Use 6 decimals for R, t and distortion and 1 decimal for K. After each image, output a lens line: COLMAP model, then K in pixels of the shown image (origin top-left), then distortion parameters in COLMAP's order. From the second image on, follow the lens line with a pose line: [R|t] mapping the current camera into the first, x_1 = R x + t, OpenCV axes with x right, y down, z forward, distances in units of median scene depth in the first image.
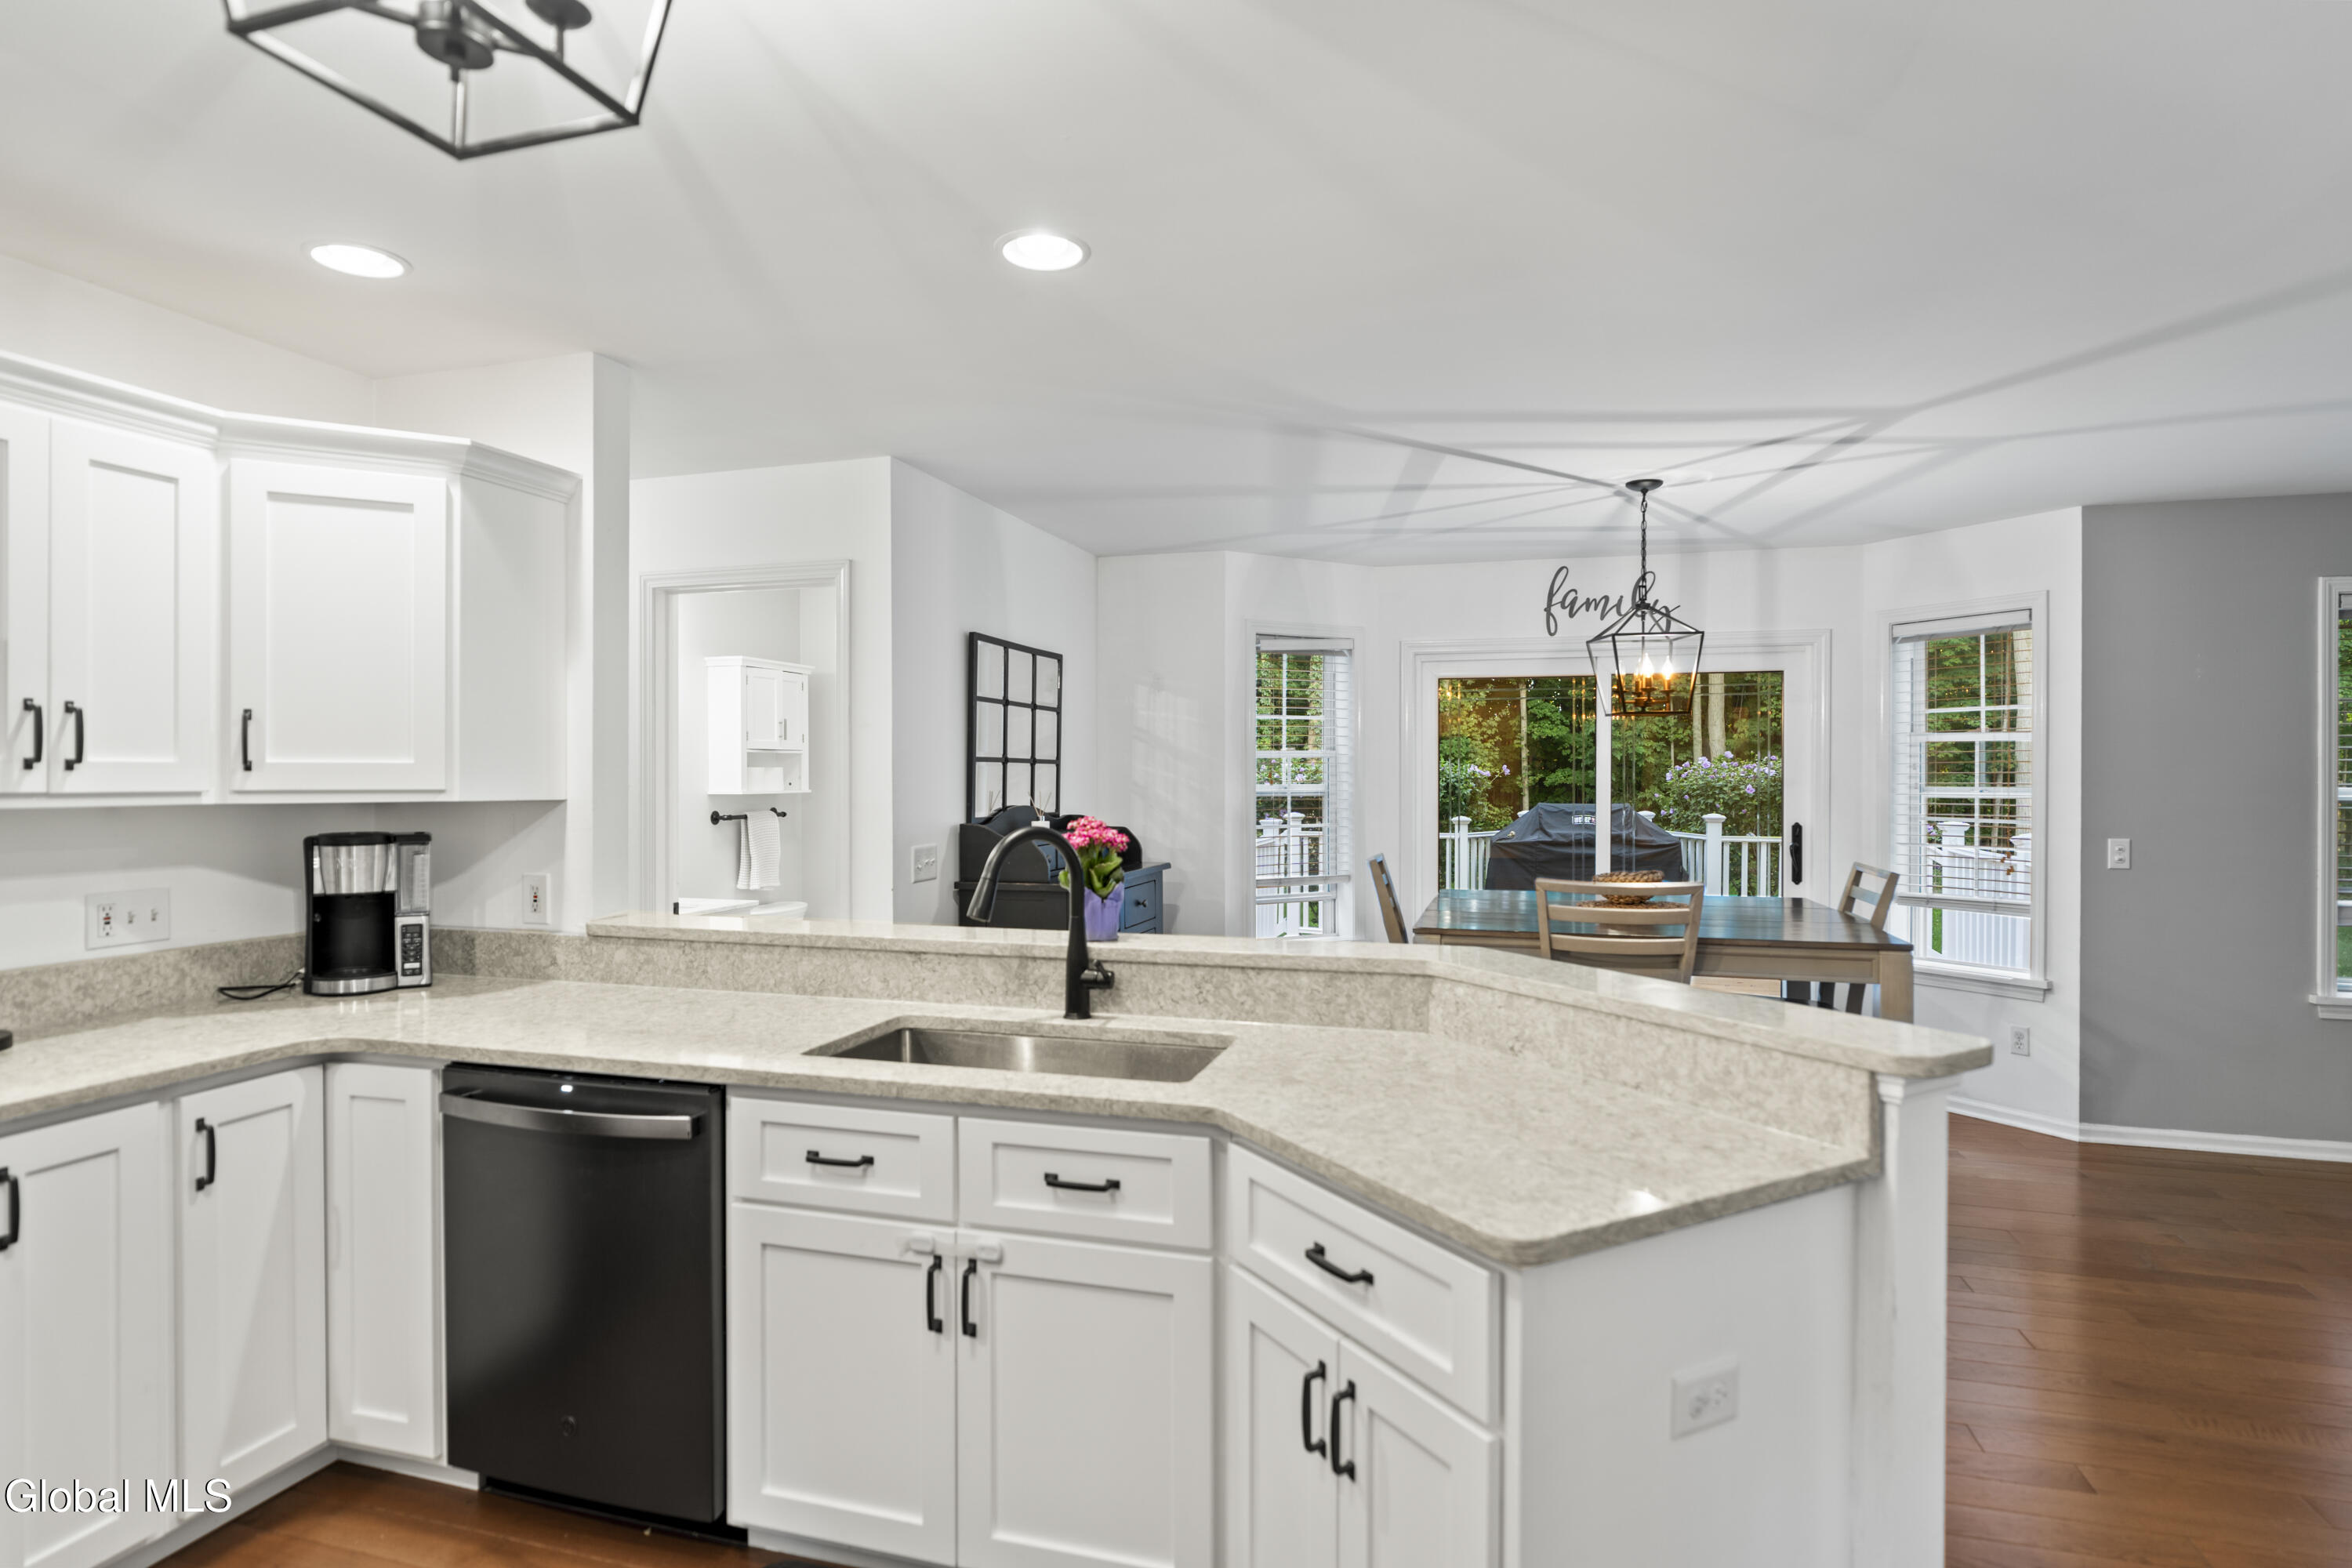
lens RADIAL K [[1212.1, 0, 1175.8], [0, 1212.1, 774.8], [0, 0, 1]] dist [-0.006029, 0.003606]
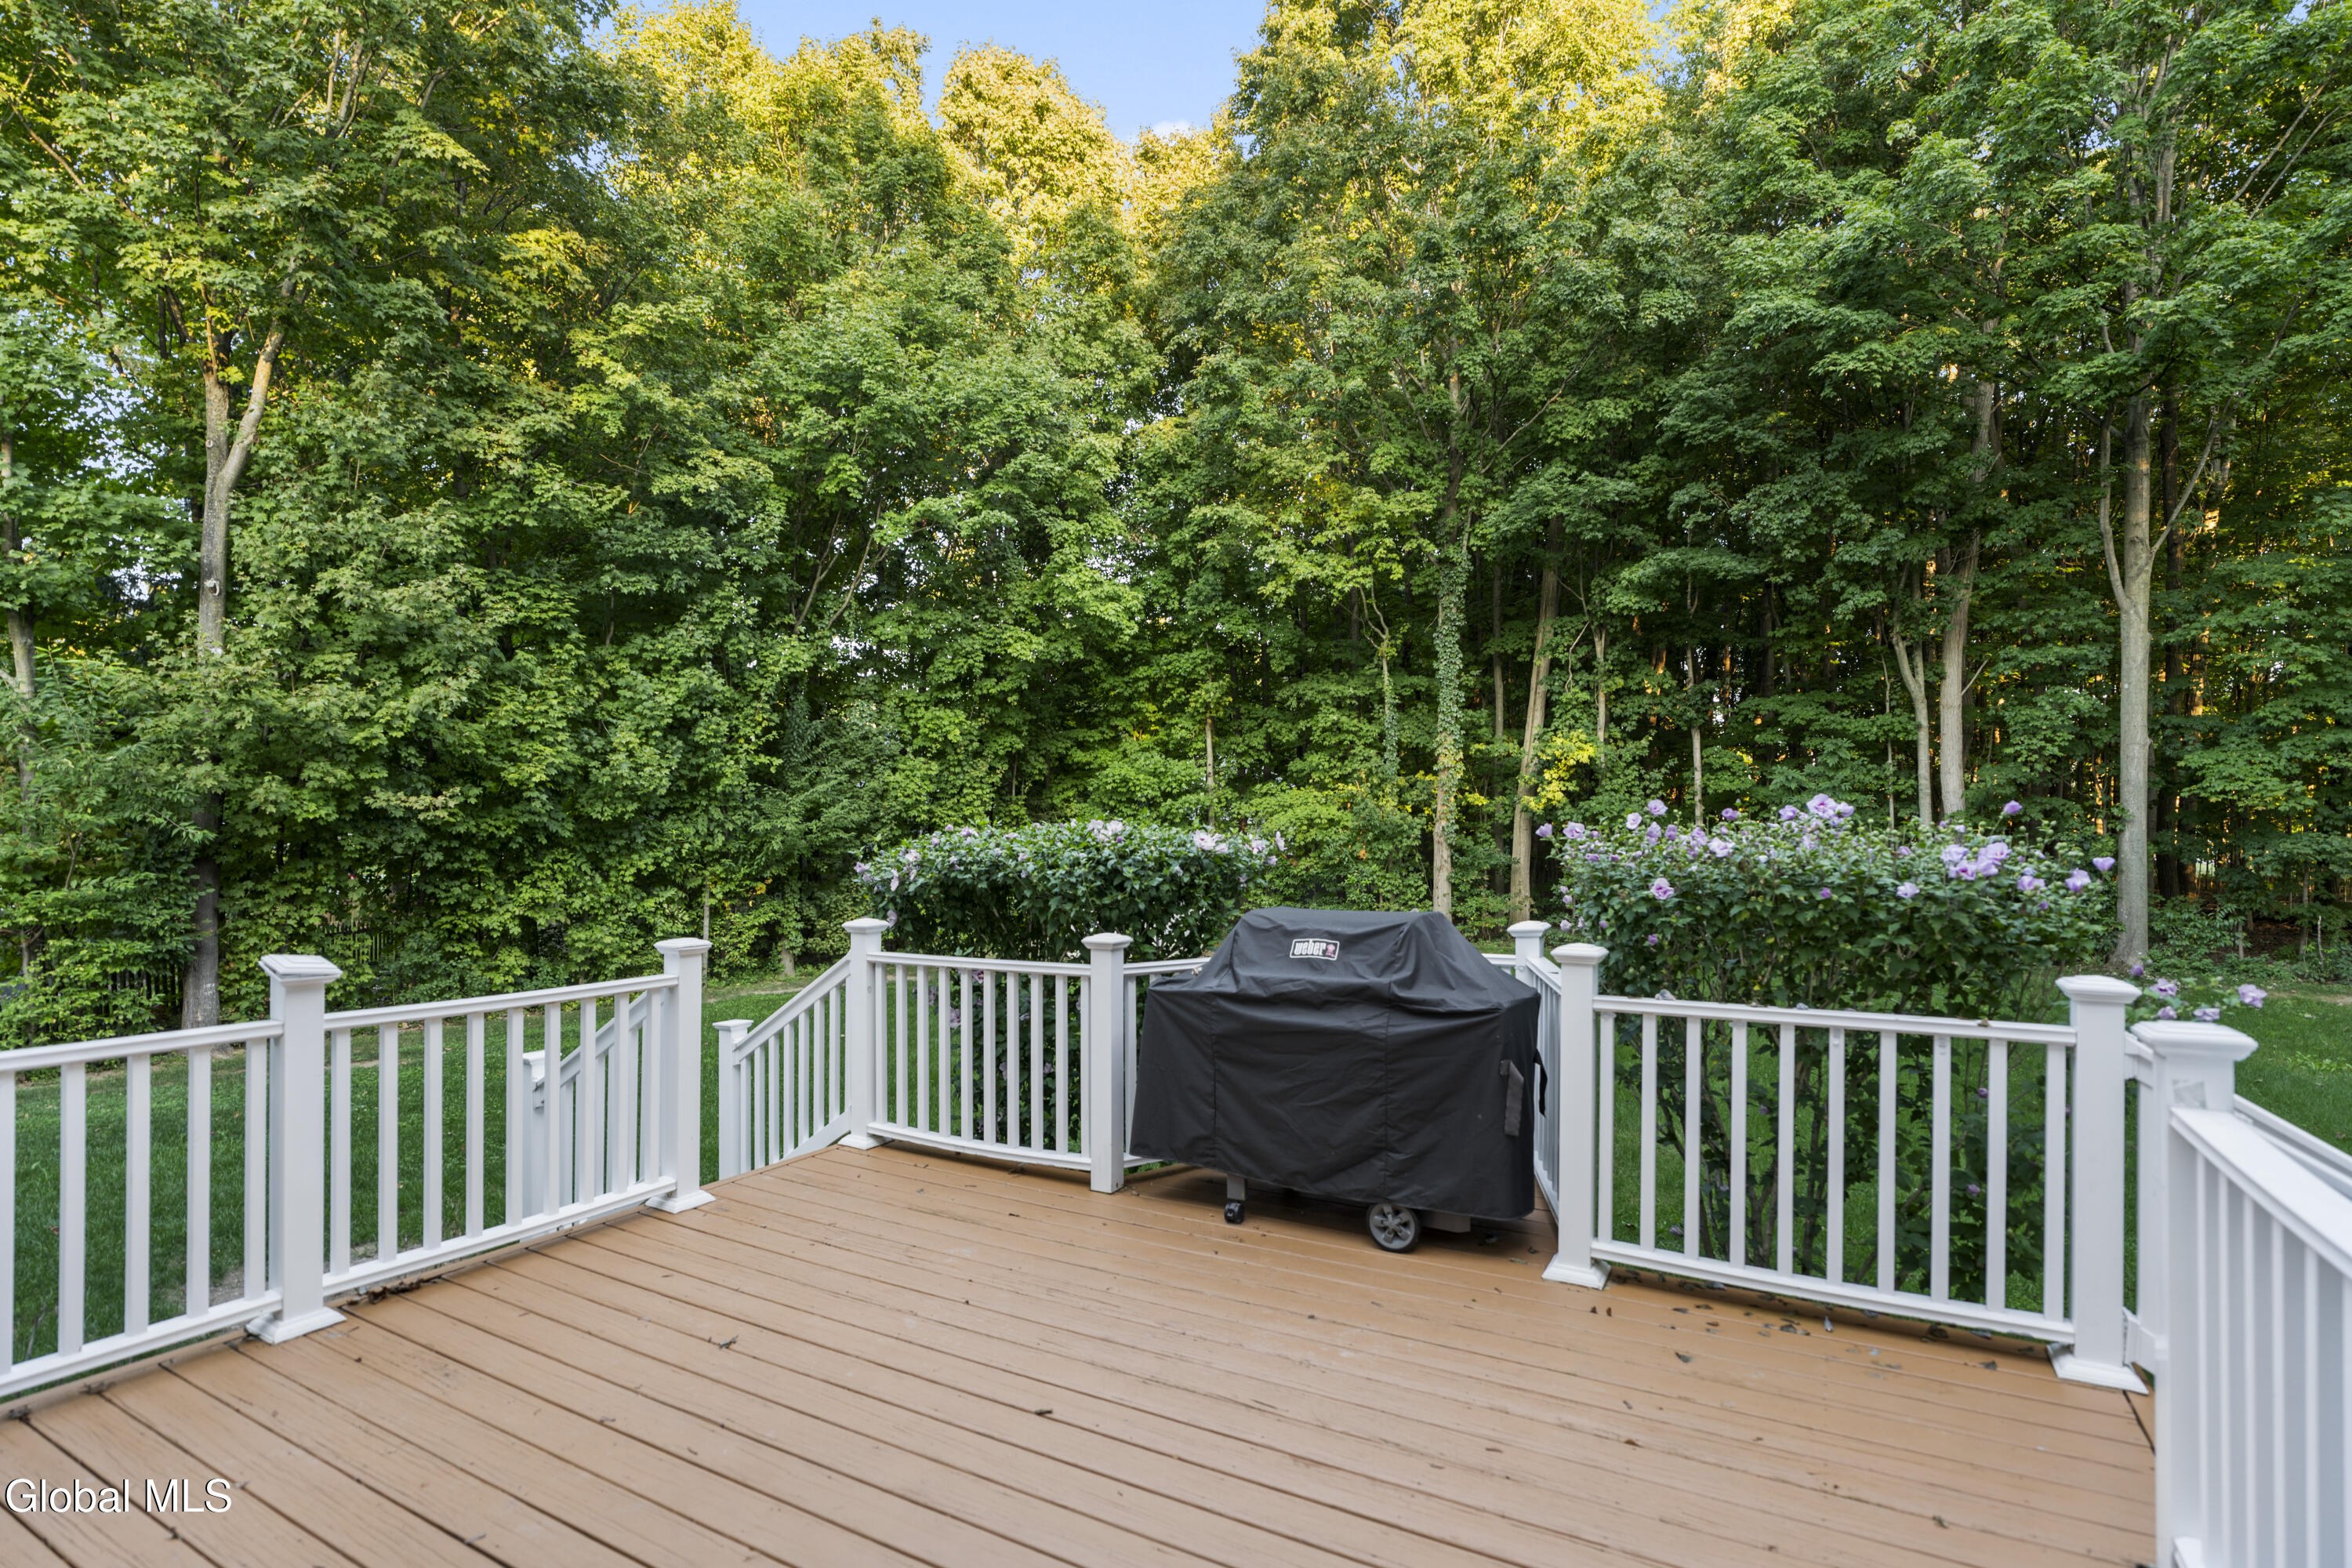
lens RADIAL K [[1086.7, 0, 1190.0], [0, 1086.7, 843.3], [0, 0, 1]] dist [-0.006514, 0.003308]
pose [[0.972526, -0.005133, -0.232737, 0.967010], [0.006850, 0.999955, 0.006571, -0.017851], [0.232693, -0.007984, 0.972517, 1.435130]]
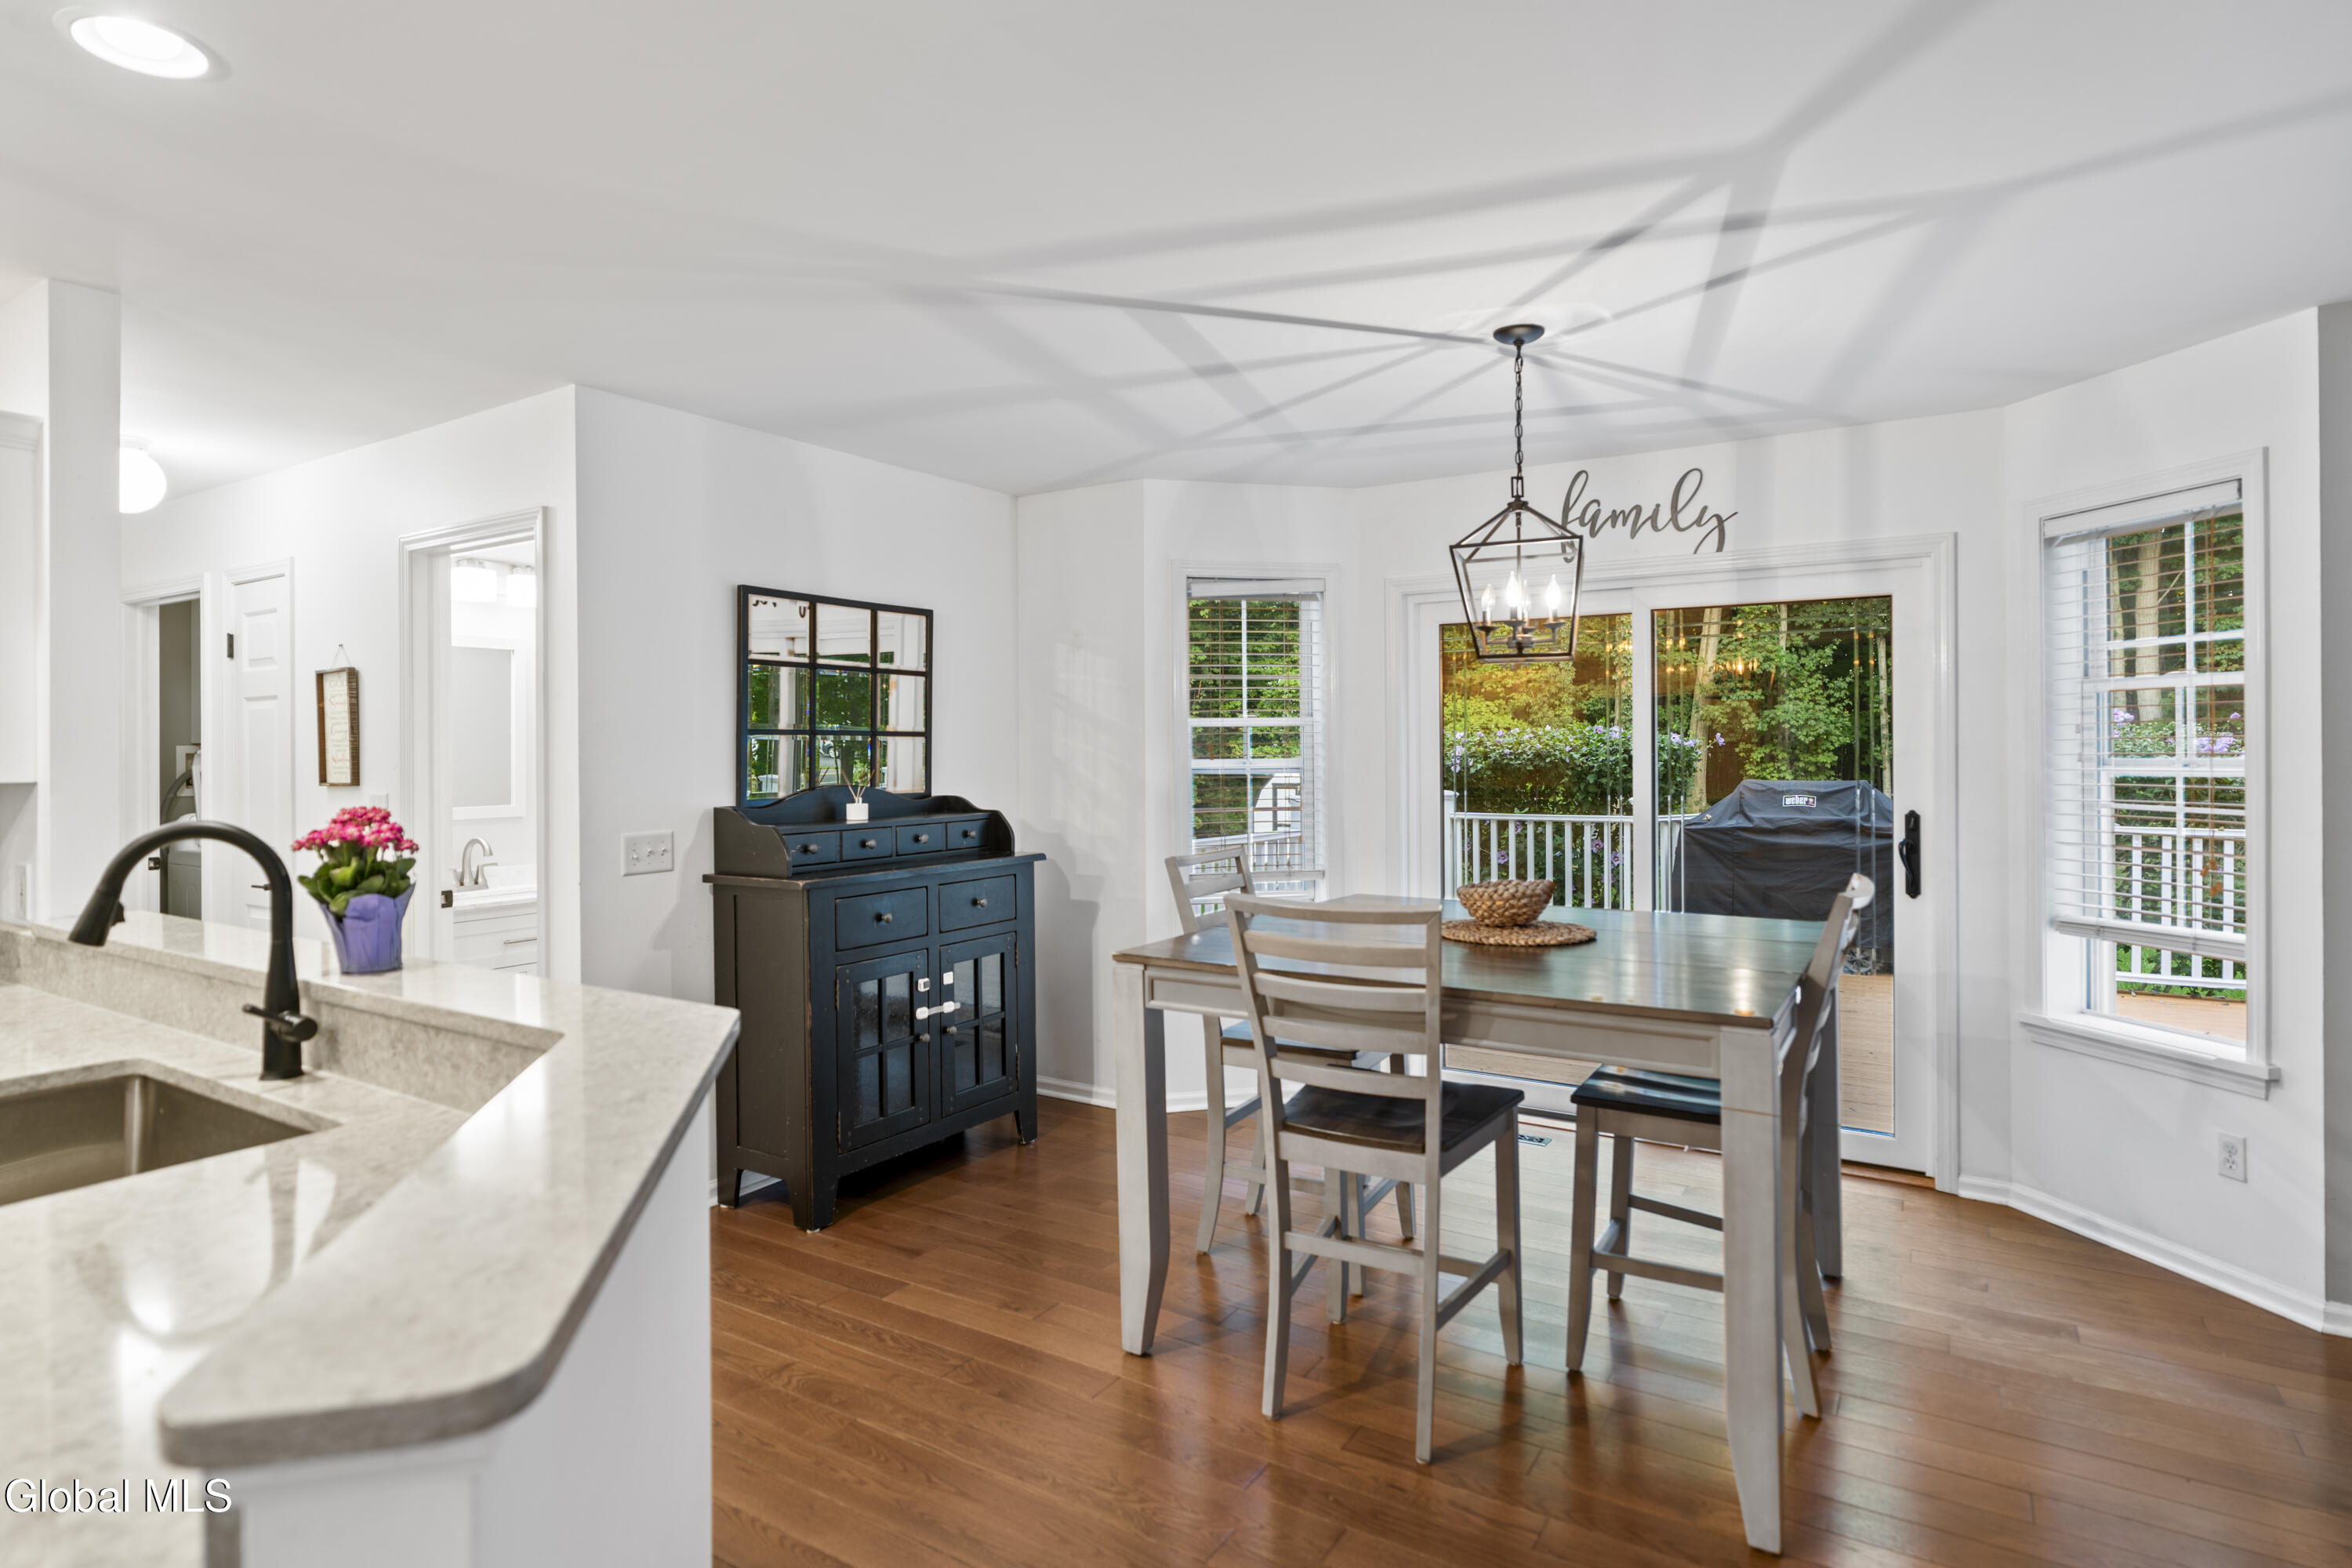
lens RADIAL K [[1239.3, 0, 1176.2], [0, 1239.3, 743.1], [0, 0, 1]] dist [-0.002345, -0.001493]
pose [[0.961234, -0.008079, -0.275615, 0.416697], [0.006883, 0.999962, -0.005305, 0.001838], [0.275647, 0.003202, 0.961253, 0.266089]]
